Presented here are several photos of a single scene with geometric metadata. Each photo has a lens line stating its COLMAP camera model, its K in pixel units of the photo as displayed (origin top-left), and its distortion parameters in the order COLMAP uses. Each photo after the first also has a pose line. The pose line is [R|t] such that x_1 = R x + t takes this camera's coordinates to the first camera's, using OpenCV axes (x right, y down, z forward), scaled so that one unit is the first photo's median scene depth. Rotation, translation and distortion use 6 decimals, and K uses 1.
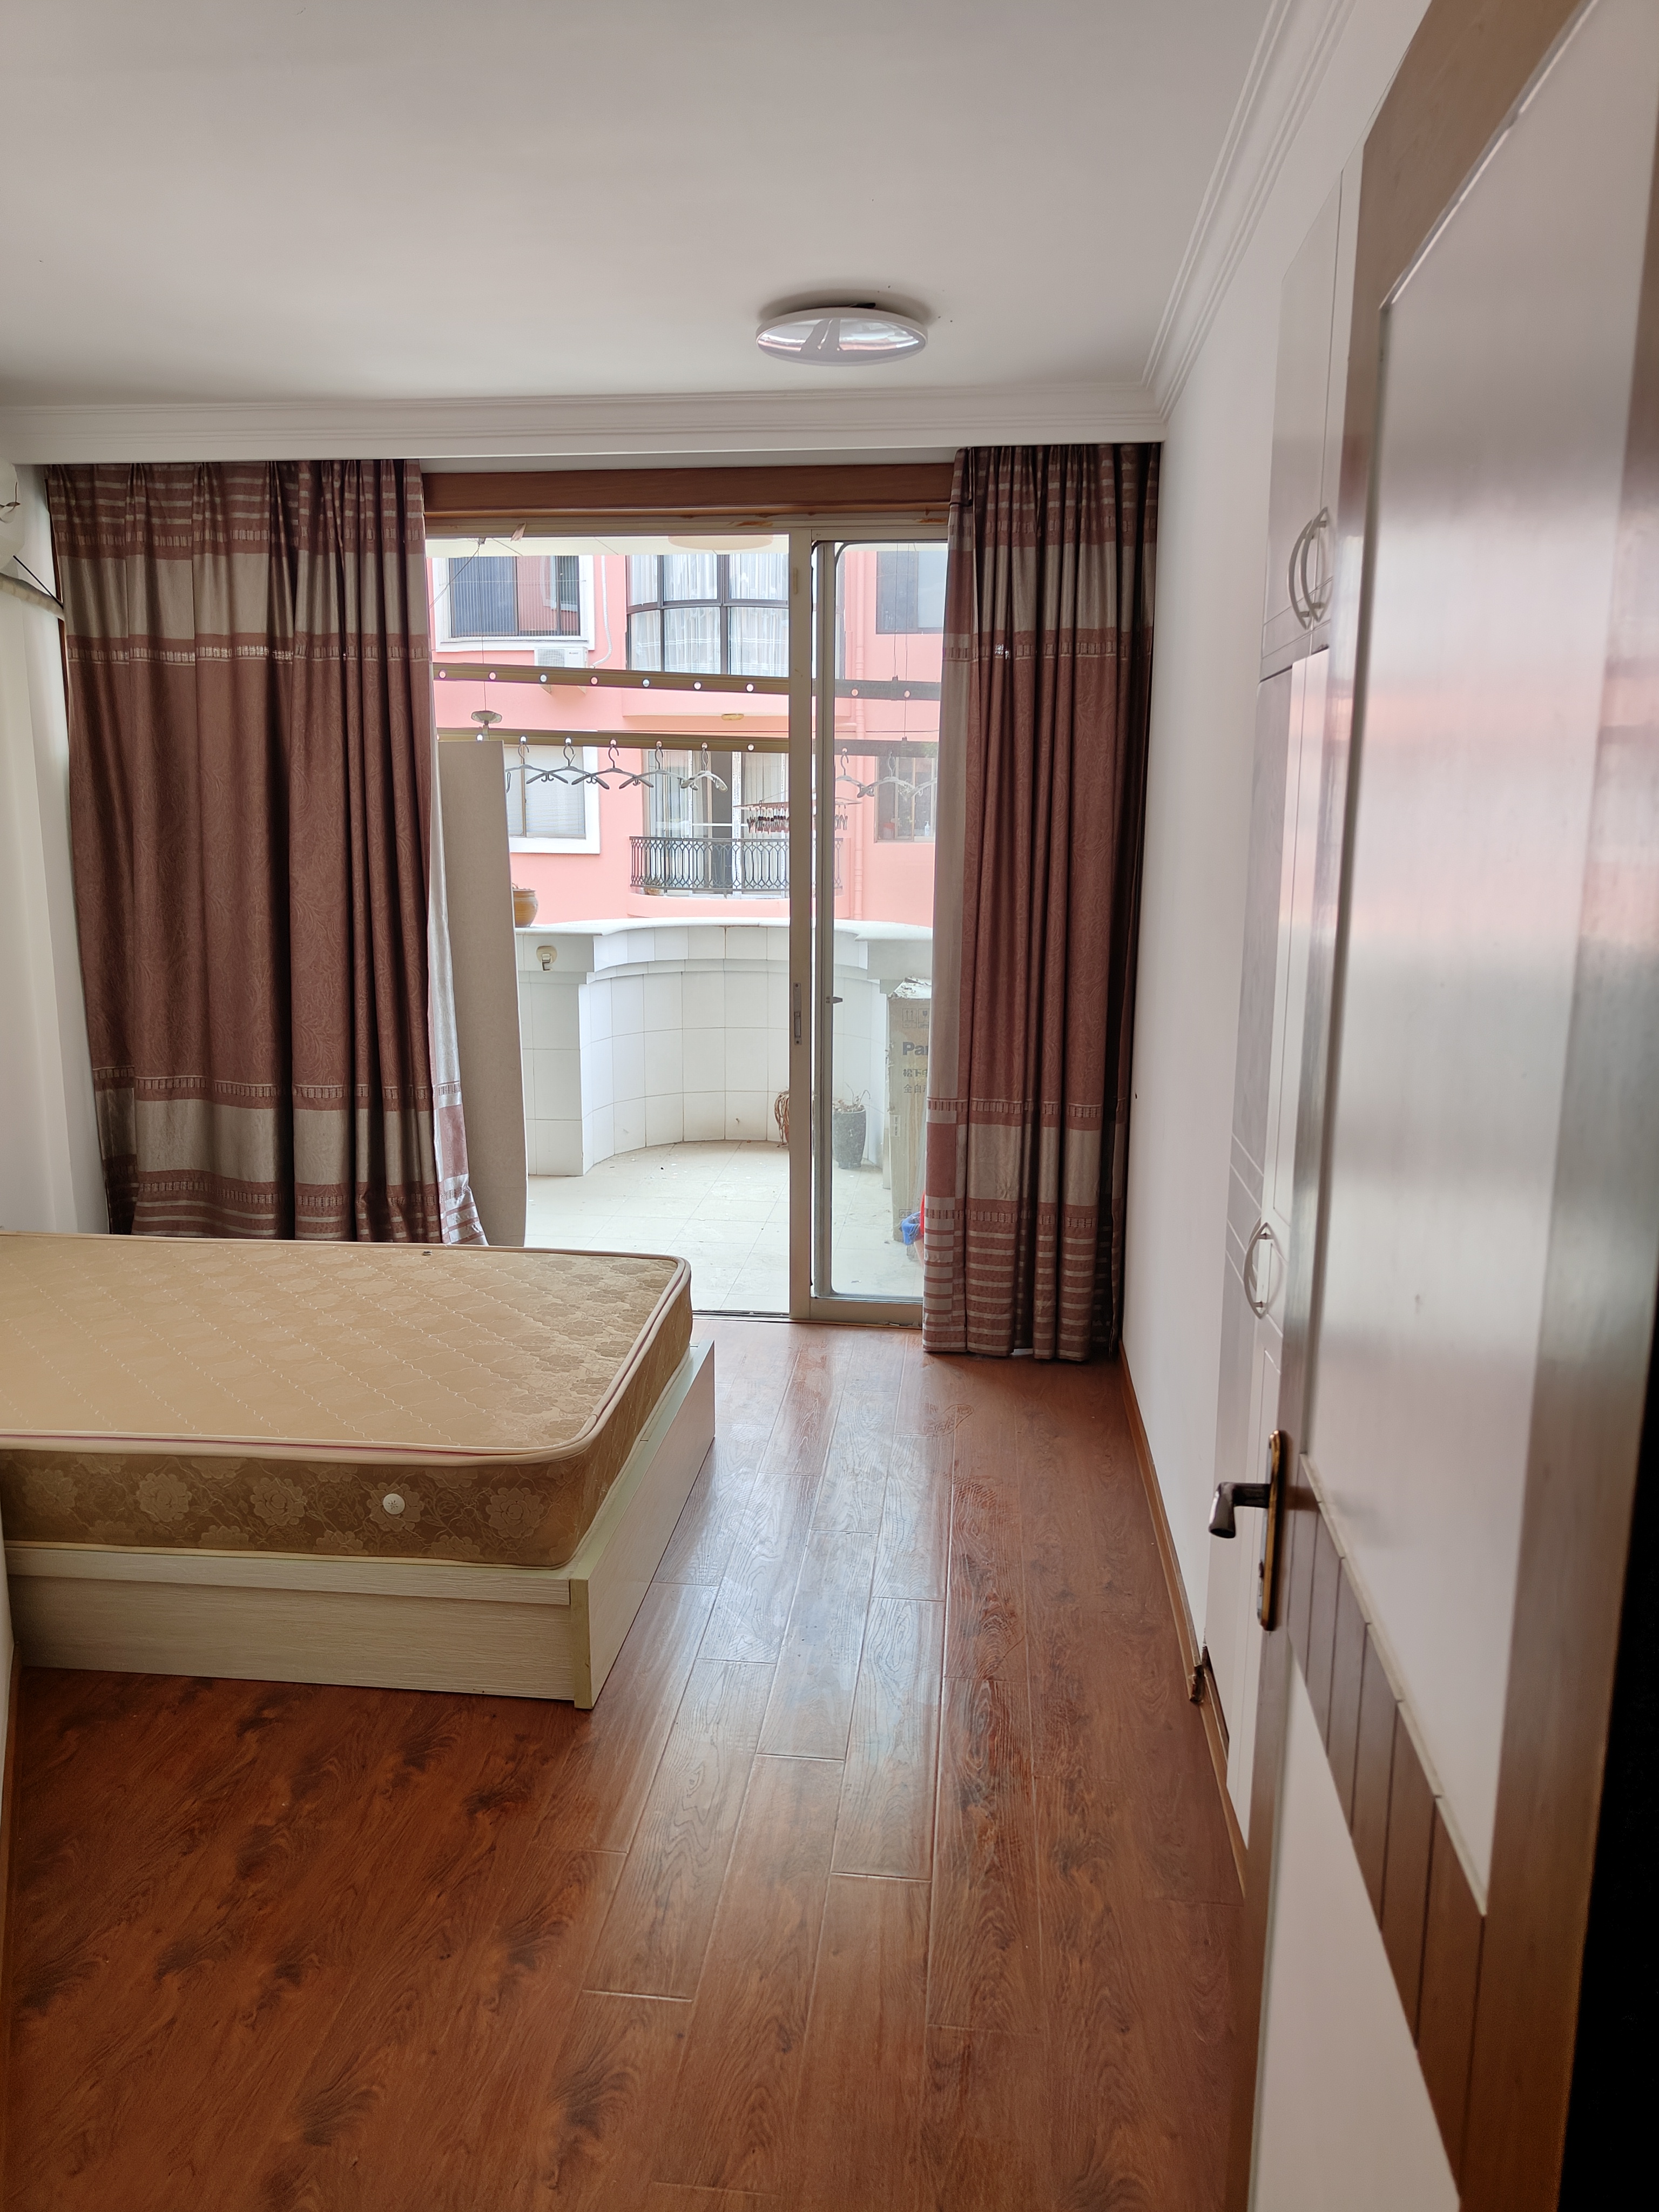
lens RADIAL K [[1607.2, 0, 825.5], [0, 1607.2, 1148.7], [0, 0, 1]] dist [-0.005628, -0.003208]
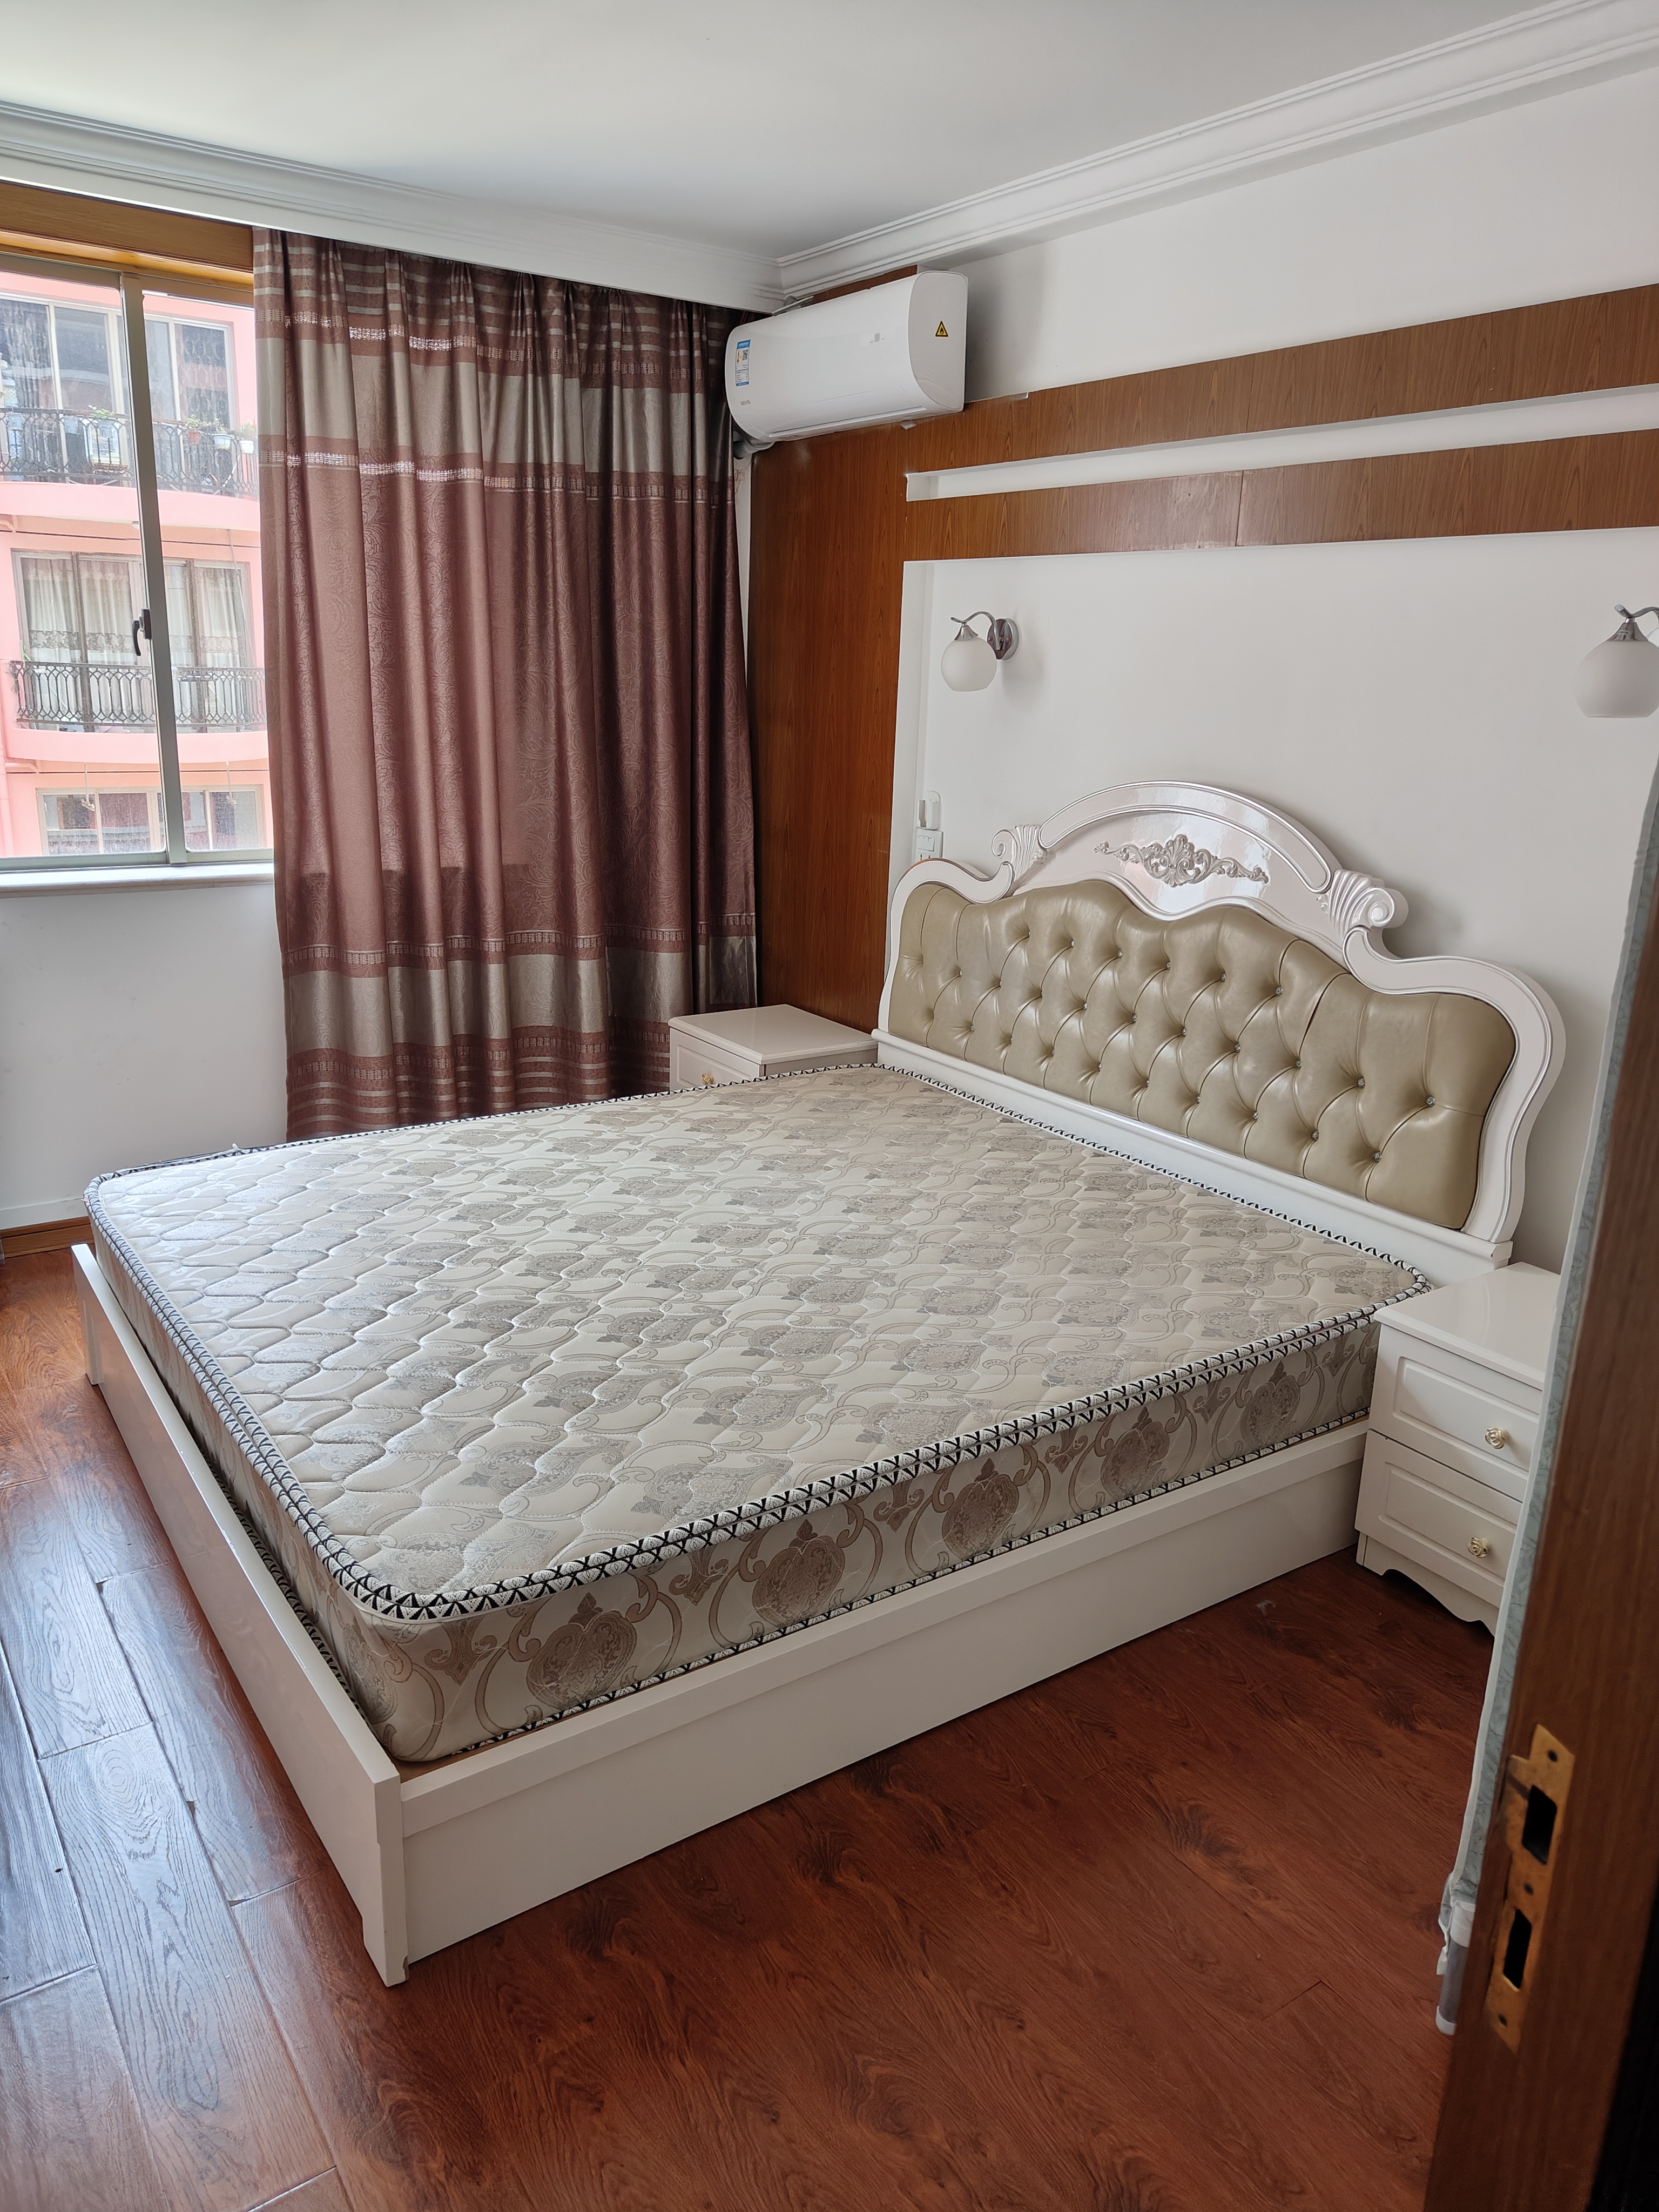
lens RADIAL K [[1638.6, 0, 829.5], [0, 1638.6, 1106.0], [0, 0, 1]] dist [-0.005086, -0.002662]
pose [[0.773489, -0.155573, 0.614419, -0.726726], [0.107999, 0.987582, 0.114100, -0.029557], [-0.624540, -0.021898, 0.780686, 0.105525]]
